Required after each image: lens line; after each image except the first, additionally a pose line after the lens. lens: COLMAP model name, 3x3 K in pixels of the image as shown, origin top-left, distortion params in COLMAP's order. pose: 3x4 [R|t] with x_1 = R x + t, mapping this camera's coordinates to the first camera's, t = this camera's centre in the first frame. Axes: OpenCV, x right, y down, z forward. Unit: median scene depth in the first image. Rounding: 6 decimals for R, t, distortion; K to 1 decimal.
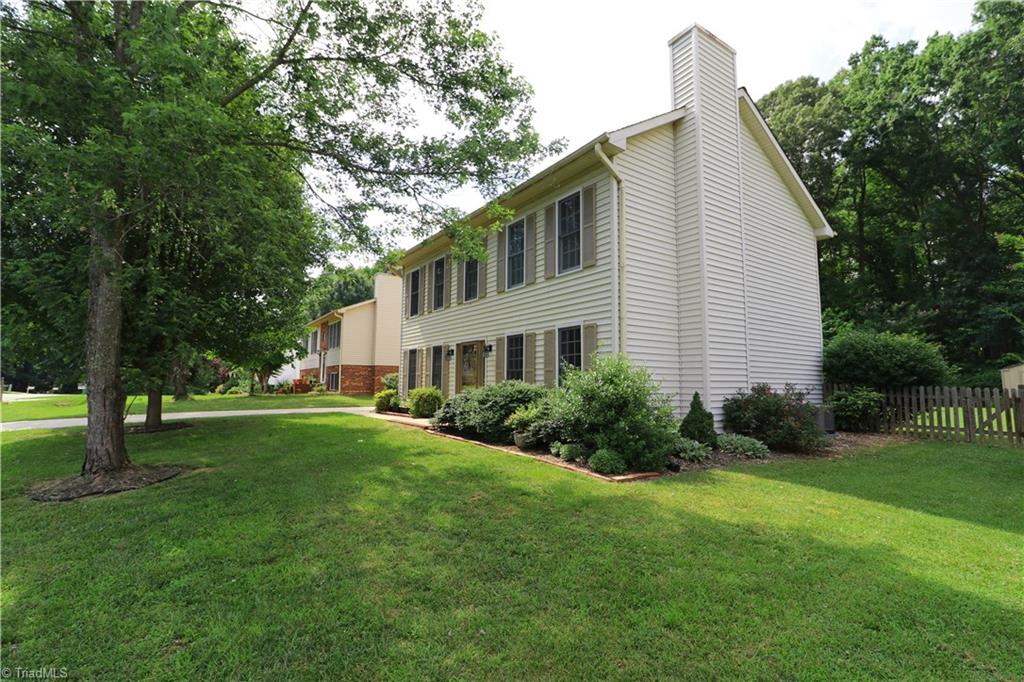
lens RADIAL K [[474.2, 0, 510.3], [0, 474.2, 337.6], [0, 0, 1]] dist [-0.000347, -0.012742]
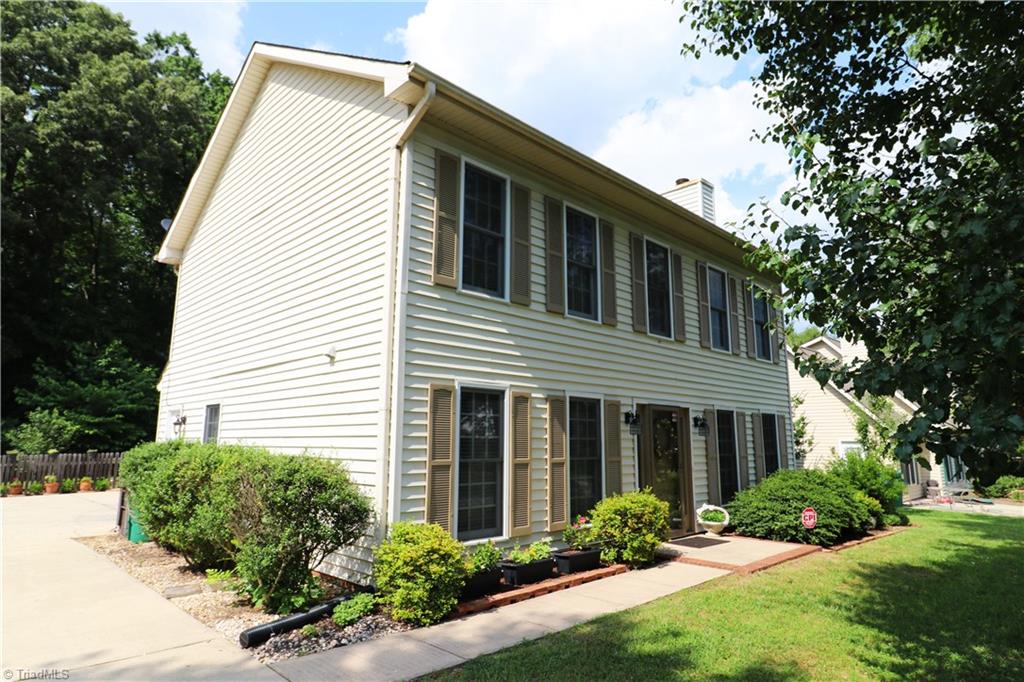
lens RADIAL K [[594.6, 0, 512.0], [0, 594.6, 341.0], [0, 0, 1]] dist [-0.002241, -0.010582]
pose [[-0.179550, 0.173985, 0.968241, -0.764646], [-0.091810, 0.976977, -0.192580, 0.087709], [-0.979455, -0.123472, -0.159442, 1.281109]]
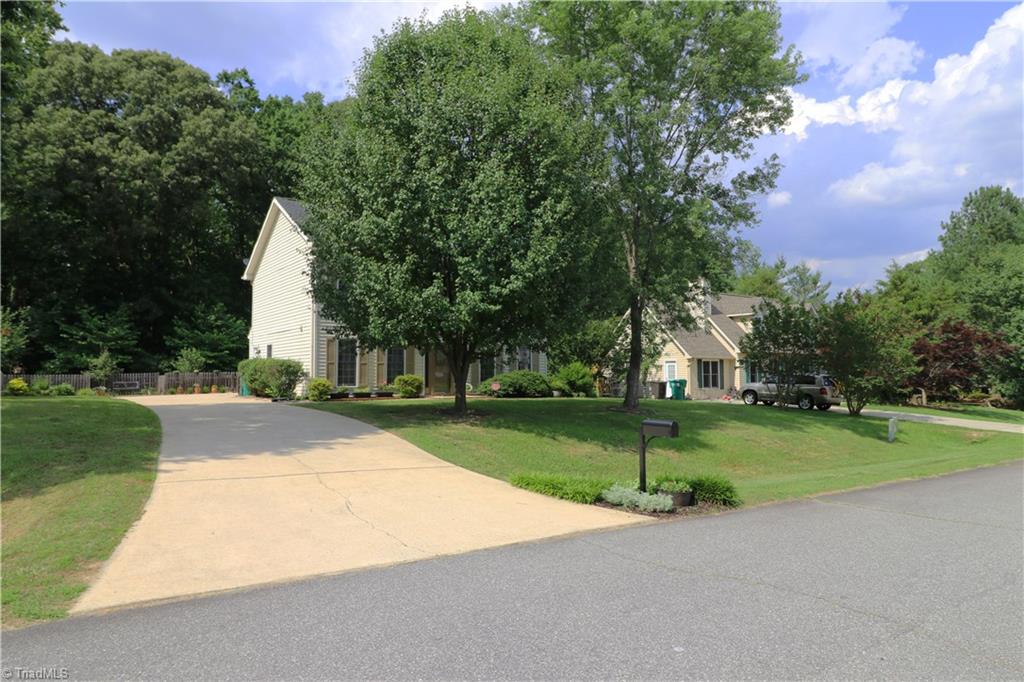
lens RADIAL K [[648.3, 0, 512.0], [0, 648.3, 341.0], [0, 0, 1]] dist [-0.000279, -0.001245]
pose [[-0.032085, 0.065097, 0.997363, -2.011005], [-0.086232, 0.993976, -0.067650, 0.115765], [-0.995758, -0.088175, -0.026278, 0.818475]]
